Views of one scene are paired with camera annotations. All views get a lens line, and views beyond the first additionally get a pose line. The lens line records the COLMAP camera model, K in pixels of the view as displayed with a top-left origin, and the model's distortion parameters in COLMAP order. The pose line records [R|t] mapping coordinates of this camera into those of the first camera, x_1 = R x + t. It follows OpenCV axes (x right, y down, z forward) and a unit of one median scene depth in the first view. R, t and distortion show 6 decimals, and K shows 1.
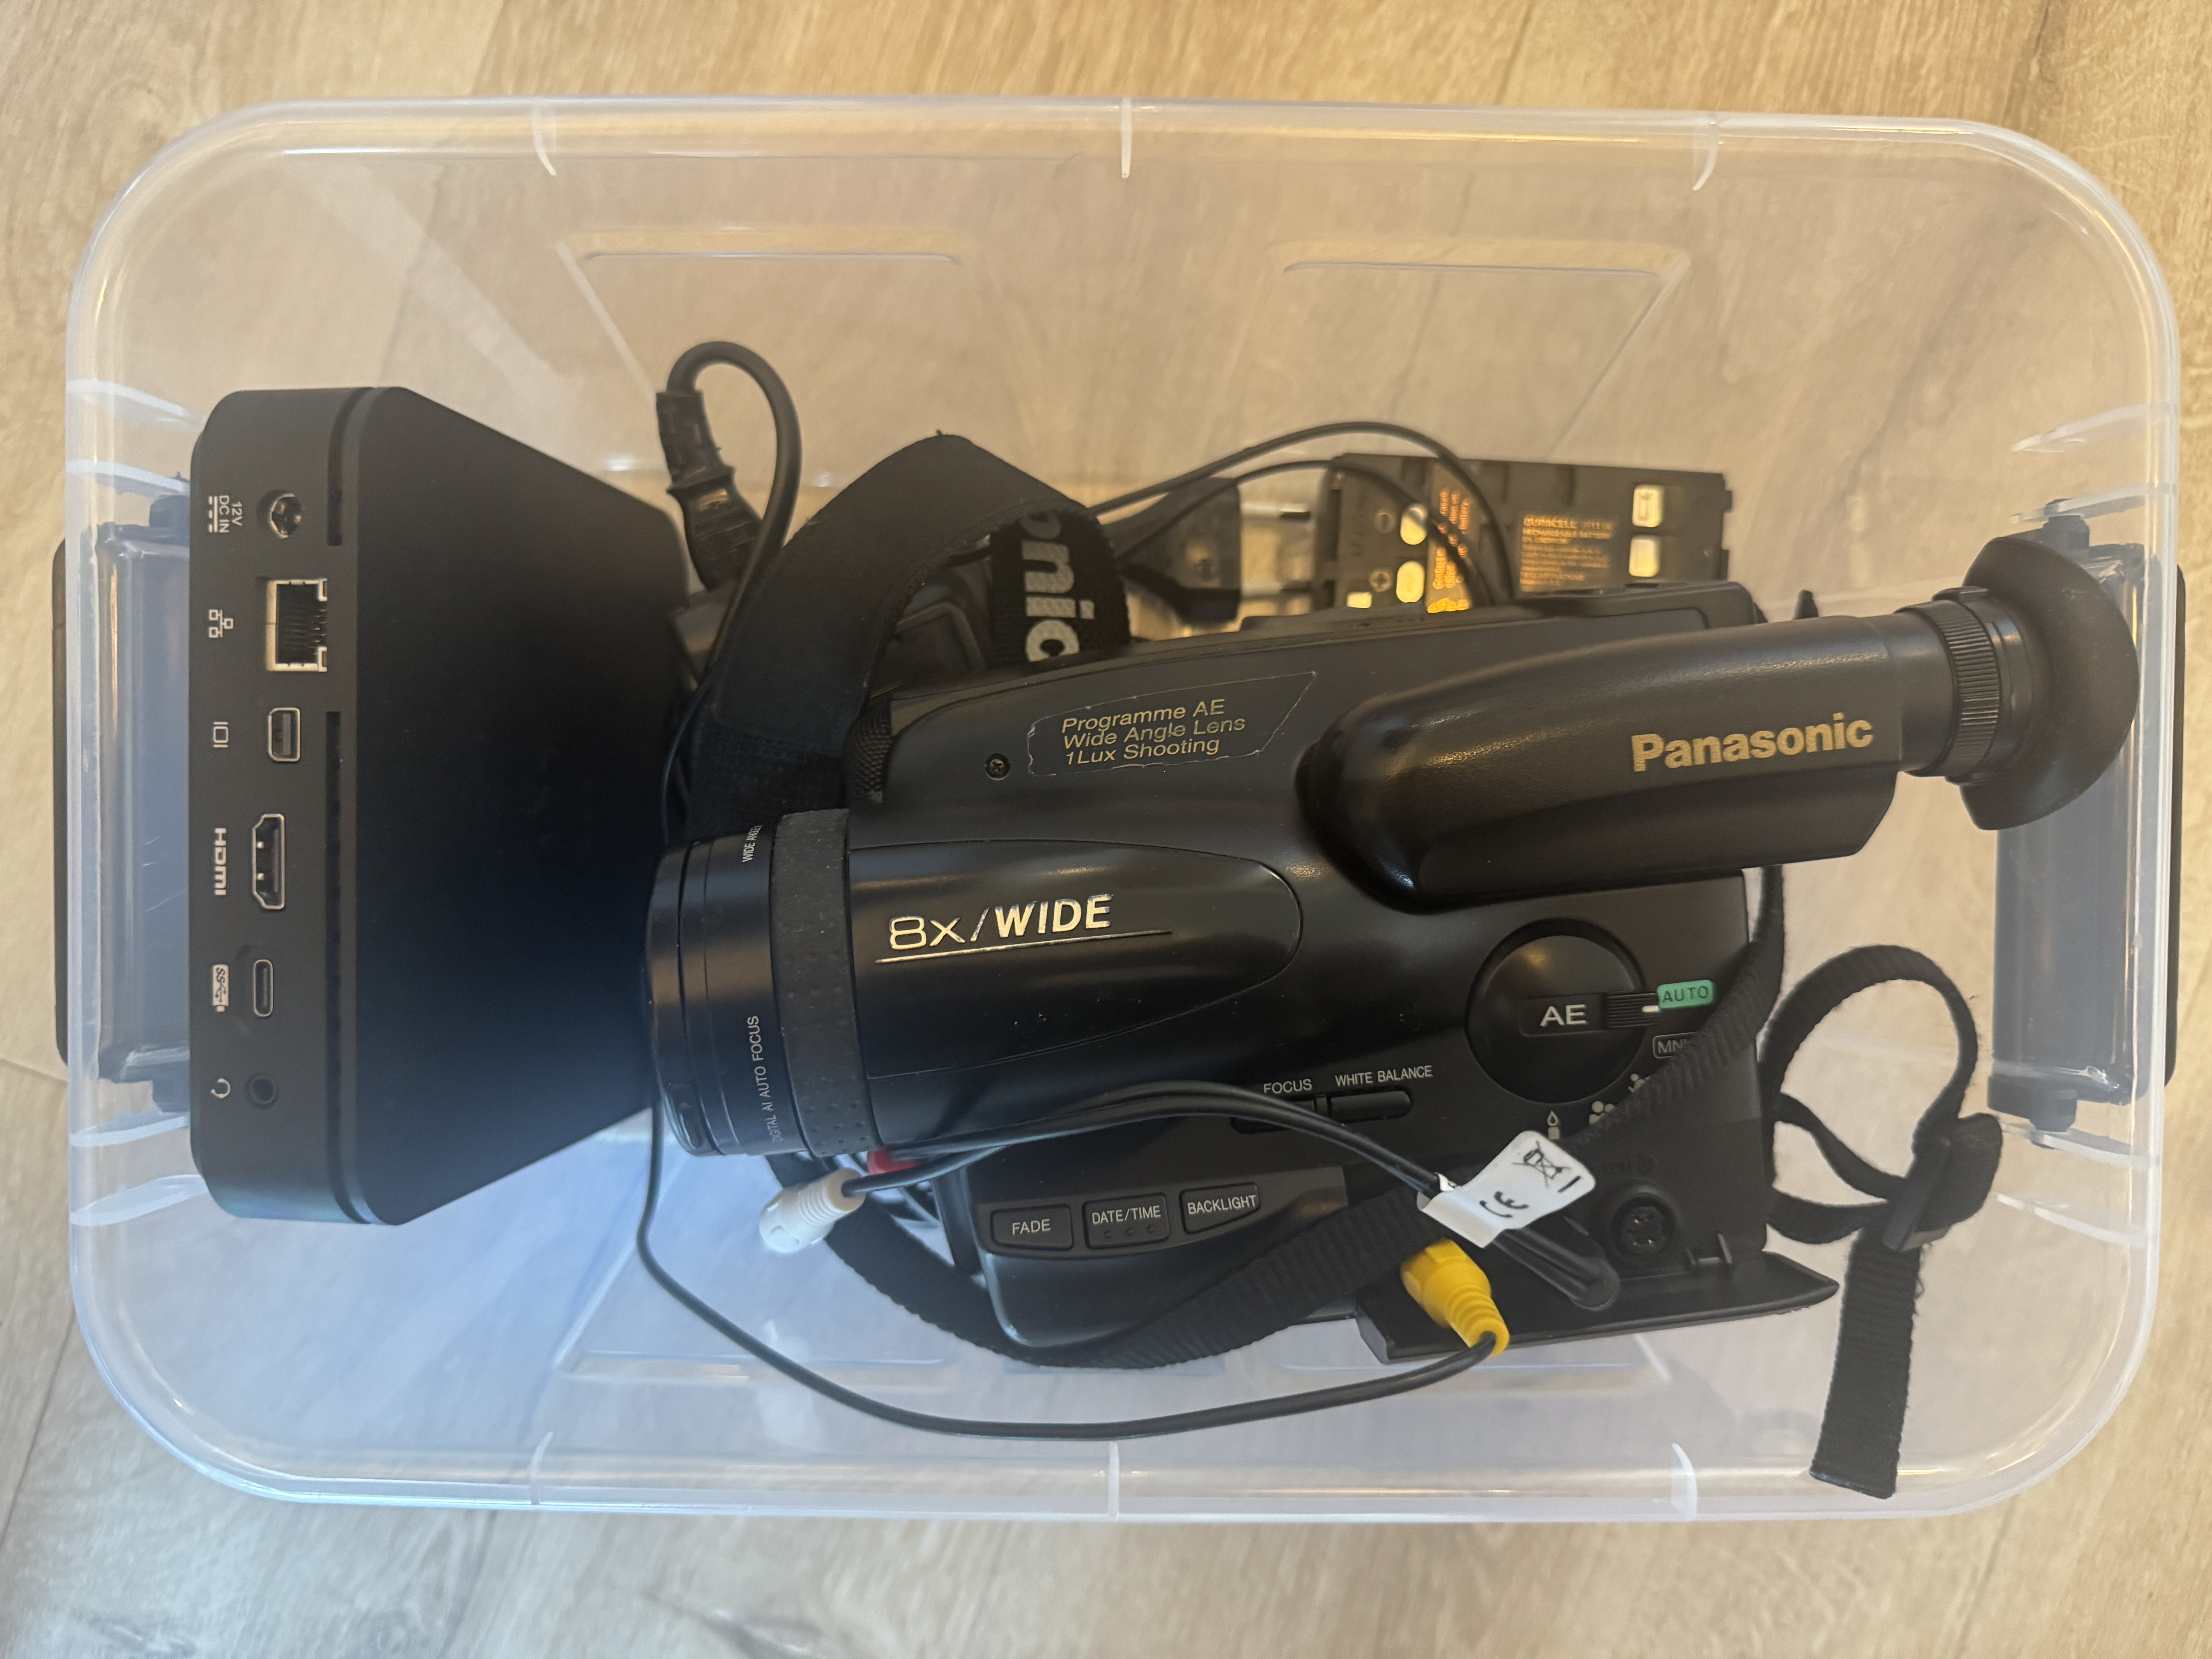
lens RADIAL K [[1564.6, 0, 1102.3], [0, 1564.6, 851.8], [0, 0, 1]] dist [0.000132, 0.022735]
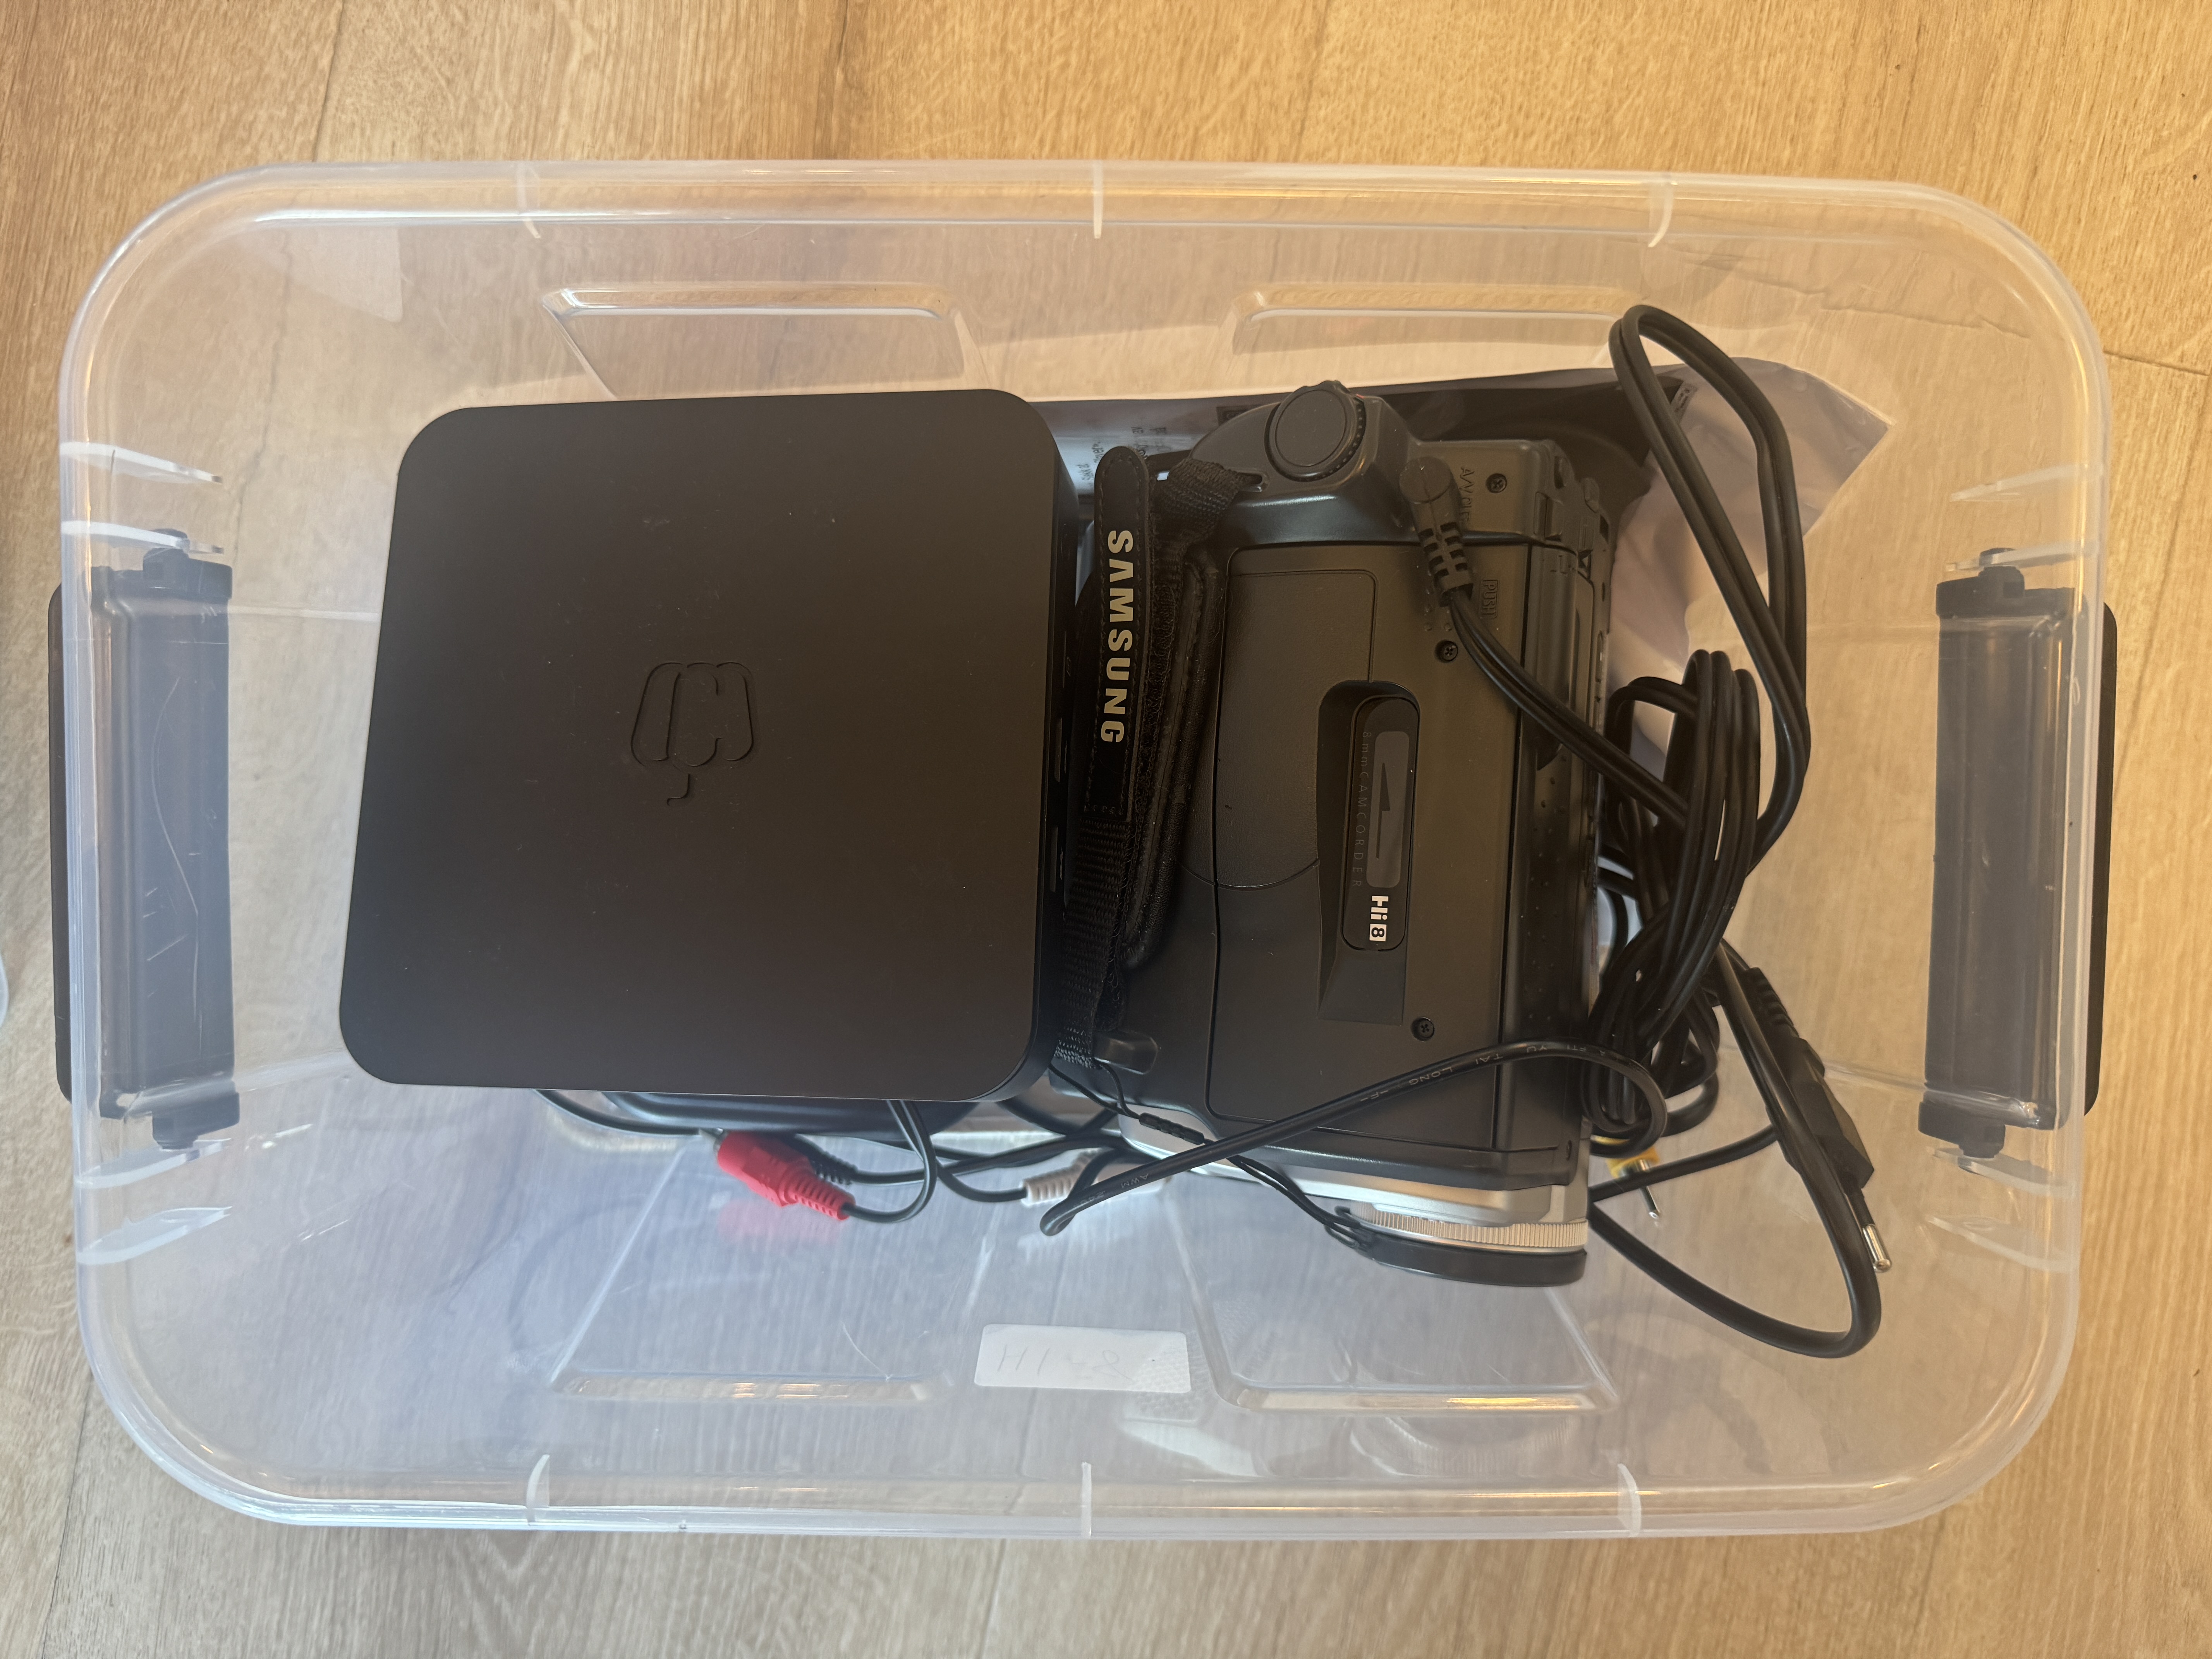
lens RADIAL K [[1564.6, 0, 1098.0], [0, 1564.6, 813.4], [0, 0, 1]] dist [0.000132, 0.022735]
pose [[0.990959, -0.120277, -0.059441, 0.758814], [0.122002, 0.992182, 0.026282, -0.040914], [0.055816, -0.033296, 0.997886, 0.005554]]
